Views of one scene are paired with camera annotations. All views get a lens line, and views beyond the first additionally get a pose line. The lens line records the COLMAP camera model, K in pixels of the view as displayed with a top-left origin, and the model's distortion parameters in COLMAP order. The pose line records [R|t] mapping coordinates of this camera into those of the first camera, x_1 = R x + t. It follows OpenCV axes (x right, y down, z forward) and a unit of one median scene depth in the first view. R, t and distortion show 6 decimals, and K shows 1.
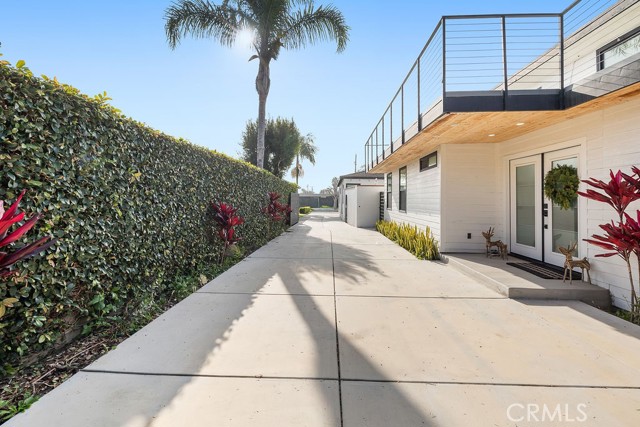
lens RADIAL K [[275.5, 0, 319.6], [0, 275.5, 192.6], [0, 0, 1]] dist [0.001003, -0.000335]
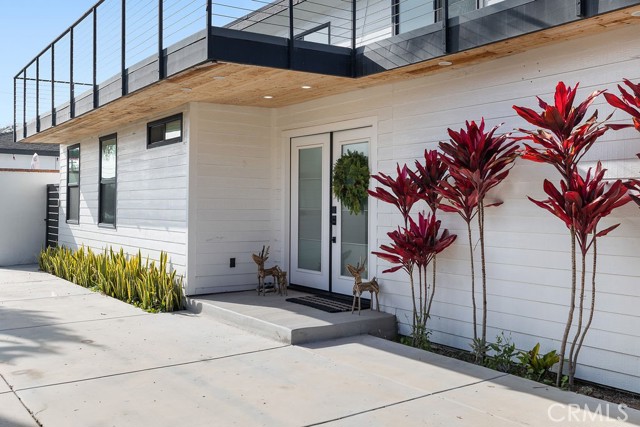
lens RADIAL K [[634.4, 0, 320.0], [0, 634.4, 213.5], [0, 0, 1]] dist [-0.001603, 0.000014]
pose [[0.784939, -0.016864, 0.619343, -0.187010], [-0.010955, 0.999095, 0.041089, -0.006644], [-0.619476, -0.039037, 0.784045, -0.218233]]
